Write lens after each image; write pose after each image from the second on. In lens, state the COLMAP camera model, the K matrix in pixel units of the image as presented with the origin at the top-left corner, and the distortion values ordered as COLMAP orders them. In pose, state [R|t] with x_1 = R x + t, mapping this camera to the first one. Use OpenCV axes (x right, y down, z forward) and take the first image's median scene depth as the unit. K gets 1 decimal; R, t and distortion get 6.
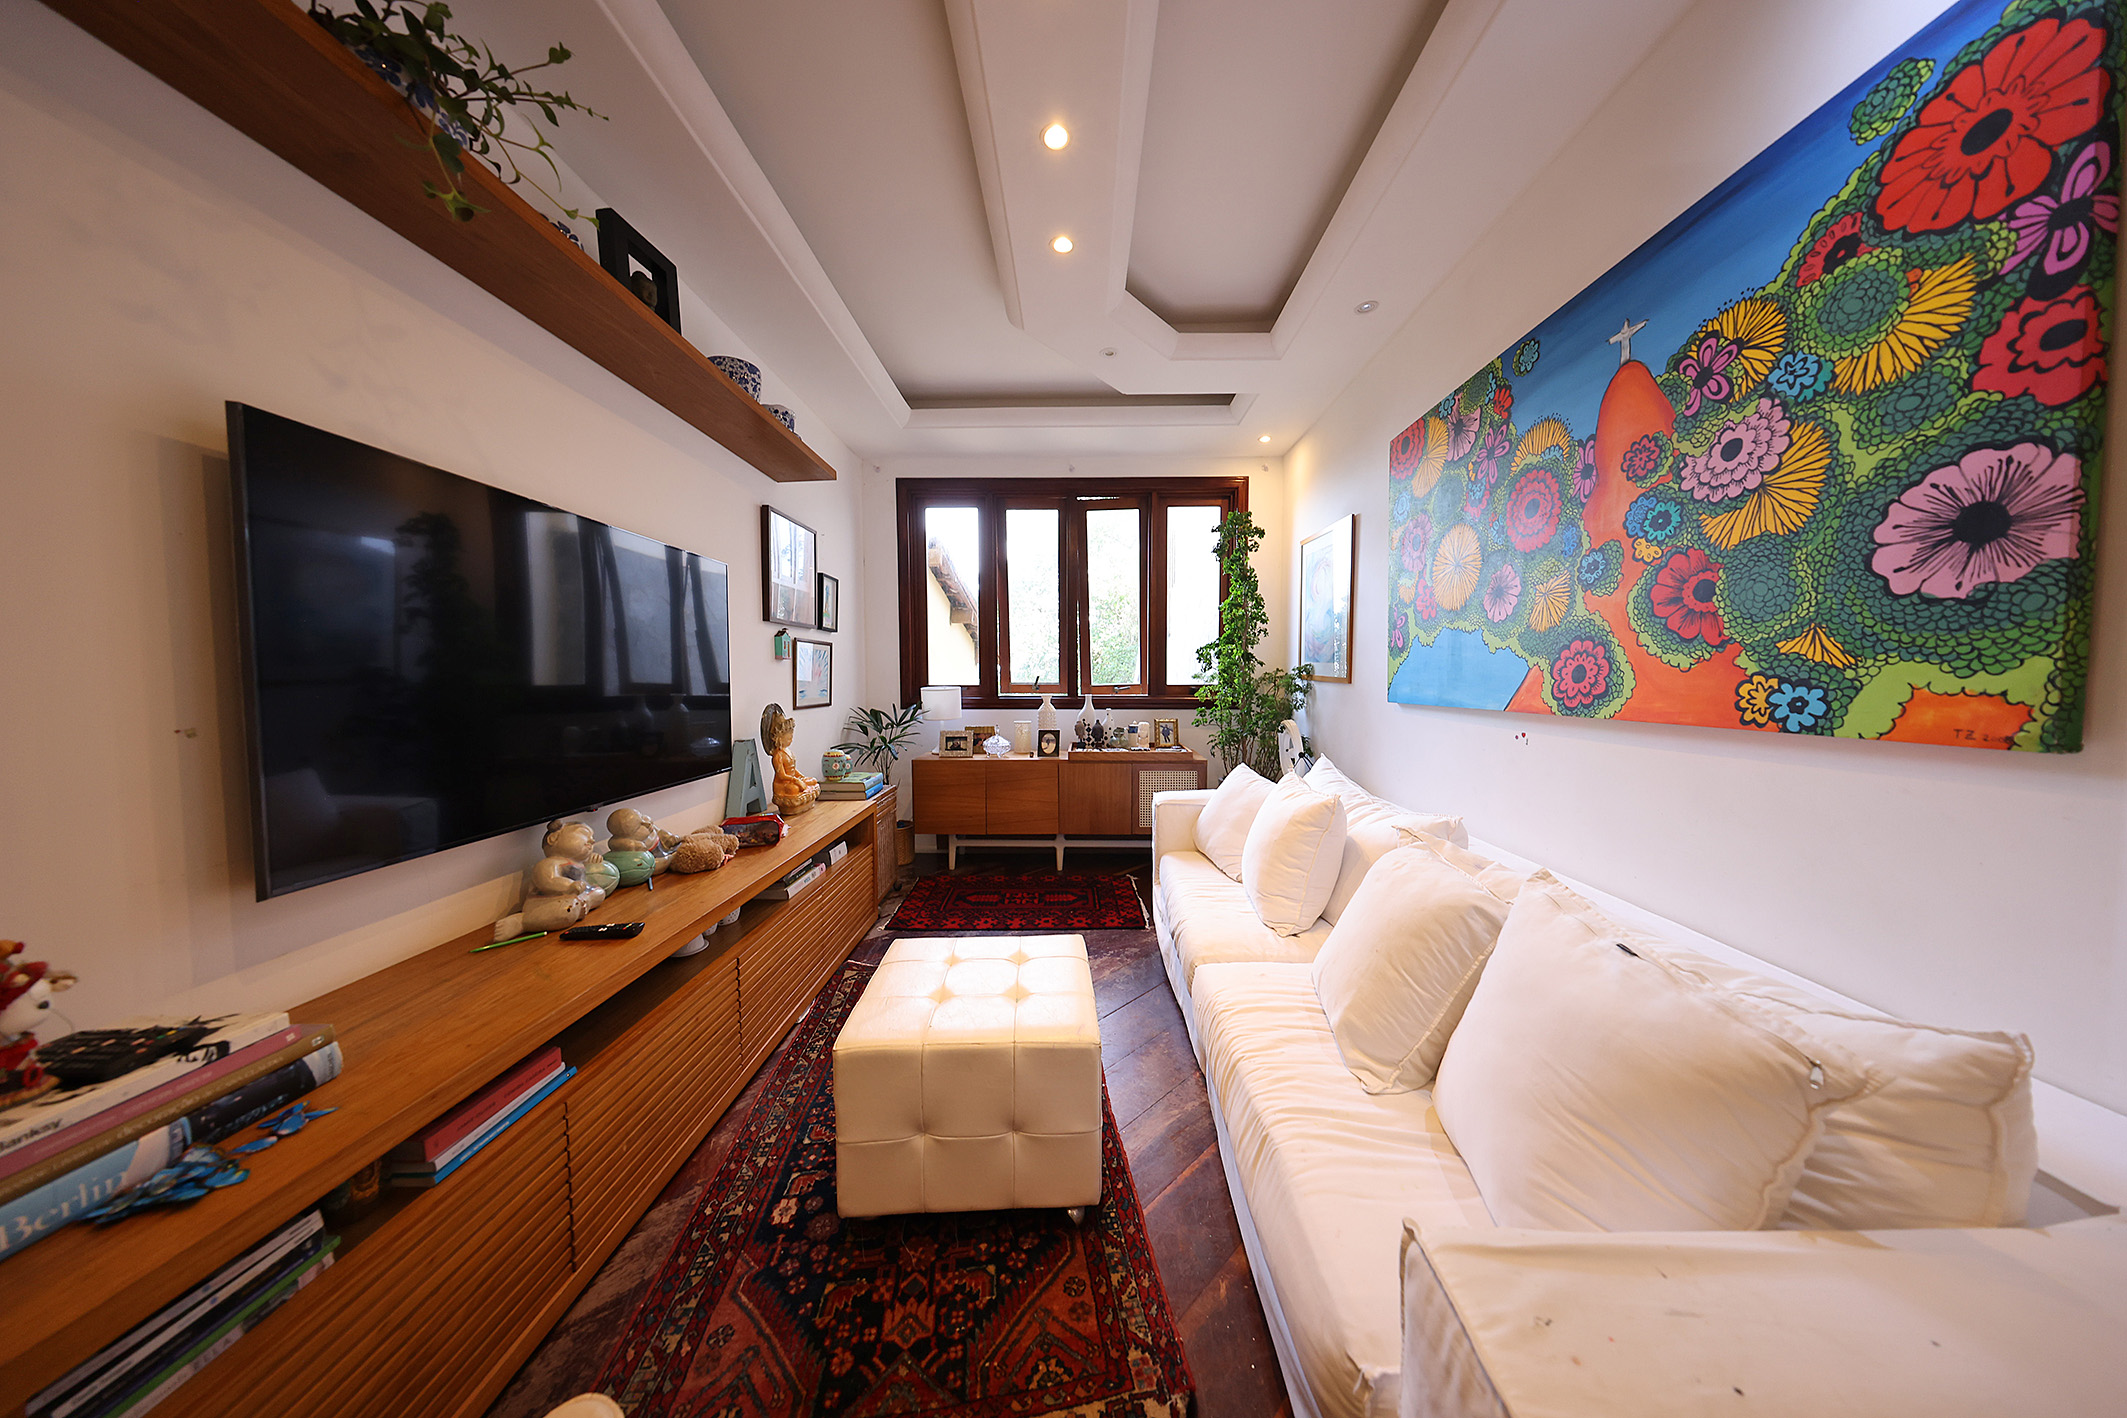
lens RADIAL K [[615.9, 0, 1070.2], [0, 615.9, 704.7], [0, 0, 1]] dist [0.001645, 0.000015]
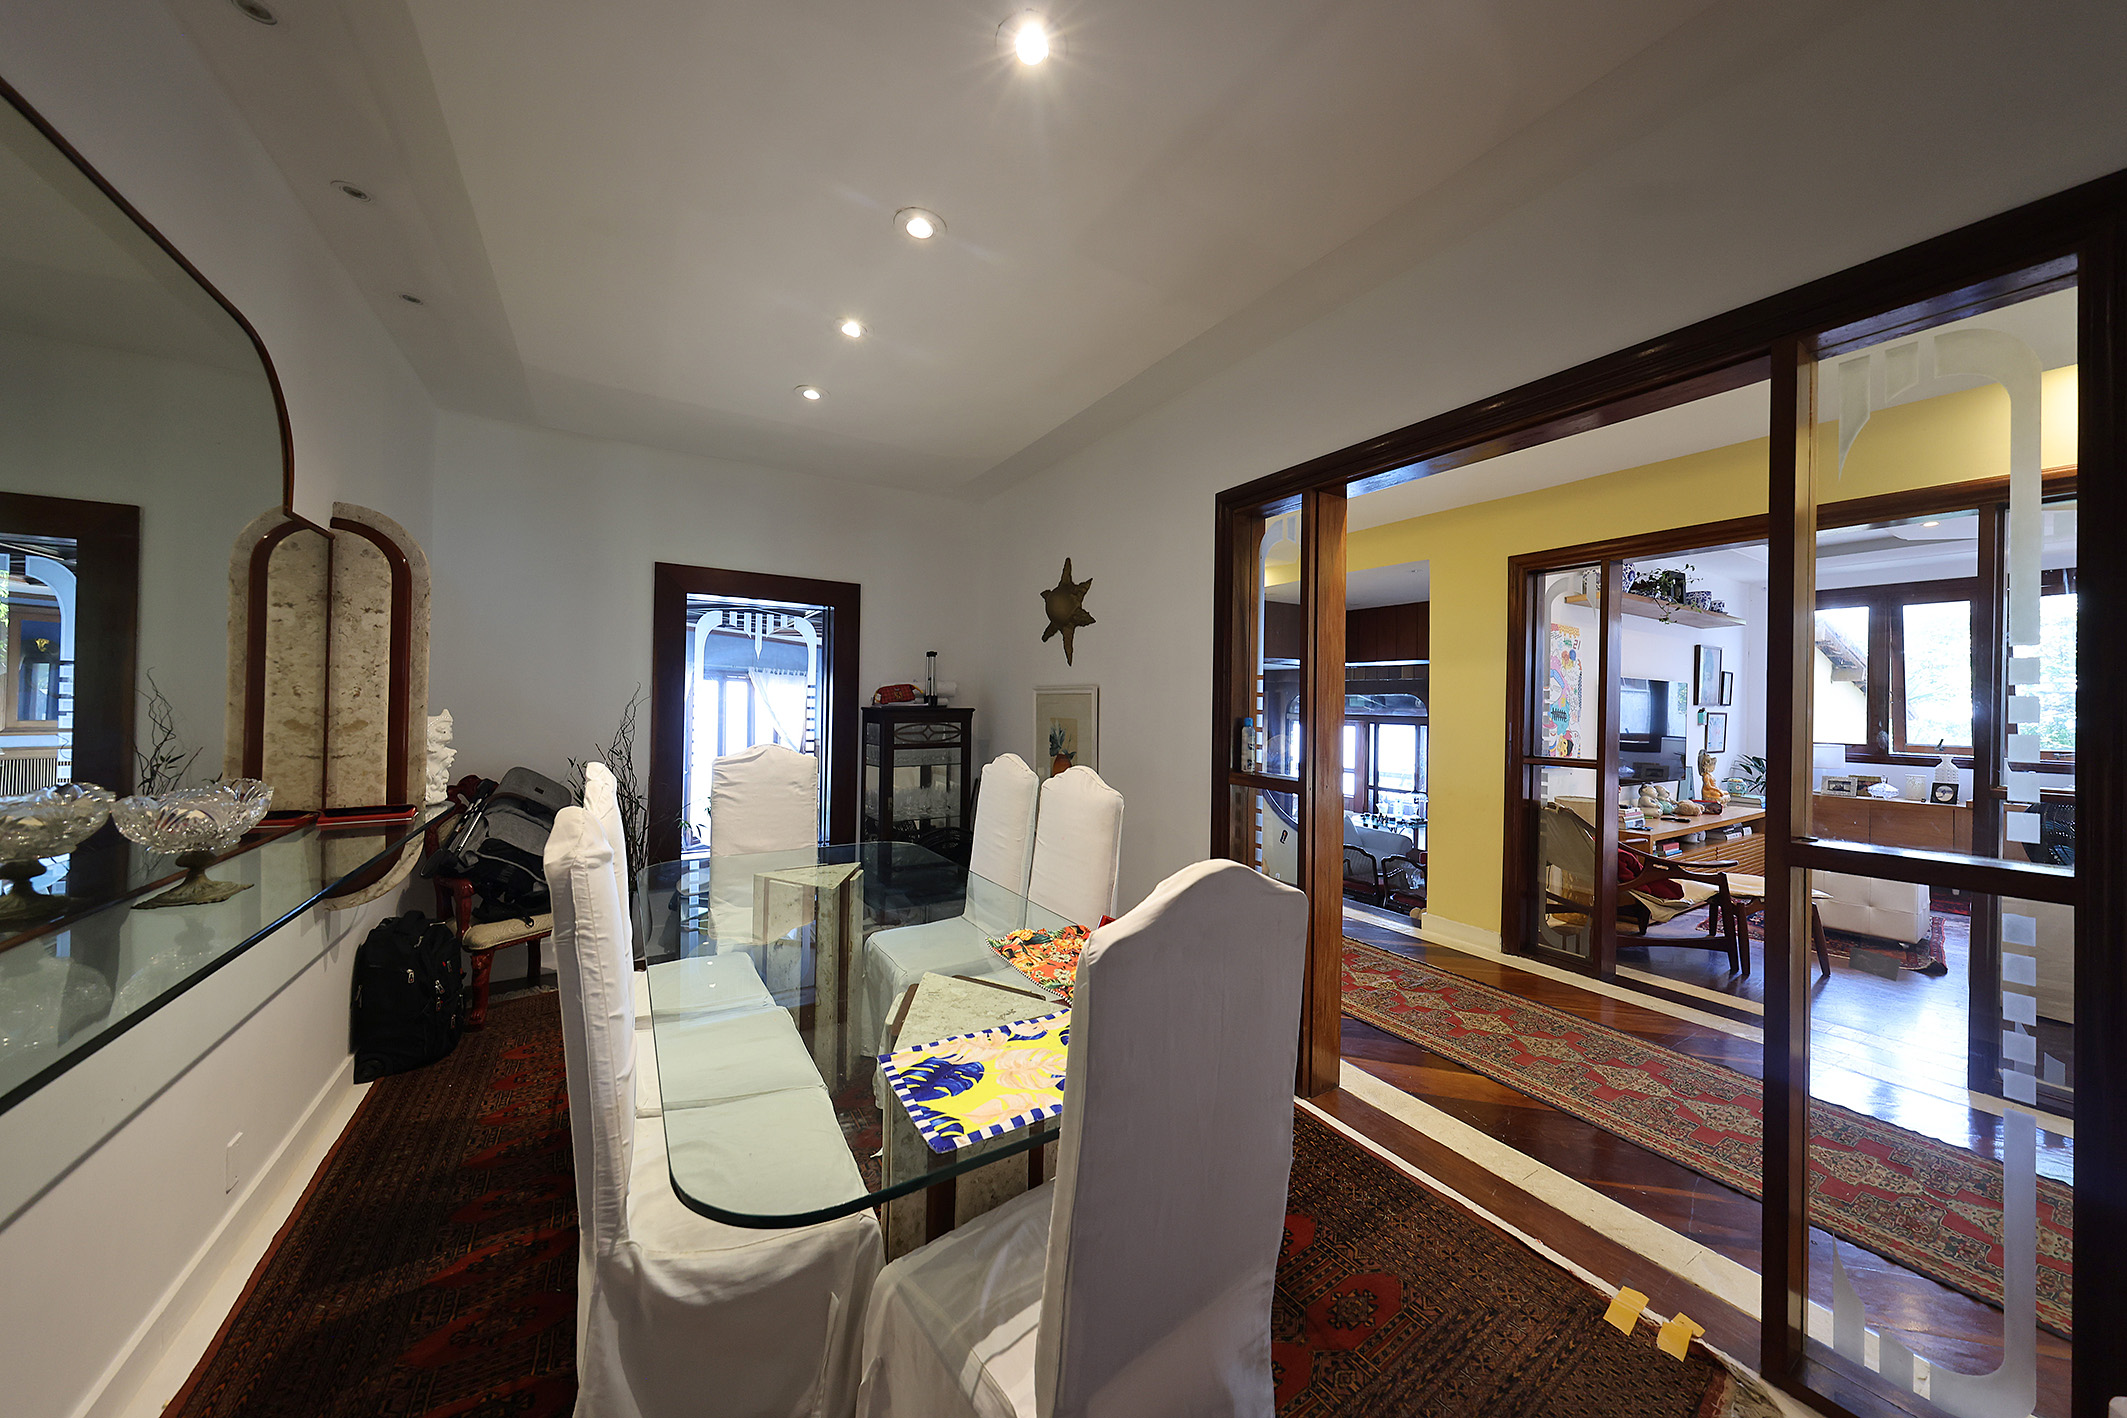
lens RADIAL K [[732.2, 0, 1059.2], [0, 732.2, 705.9], [0, 0, 1]] dist [0.001476, 0.000167]
pose [[0.540855, 0.009742, -0.841060, 0.249127], [-0.059253, 0.997890, -0.026545, 0.030995], [0.839026, 0.064192, 0.540291, -1.359525]]
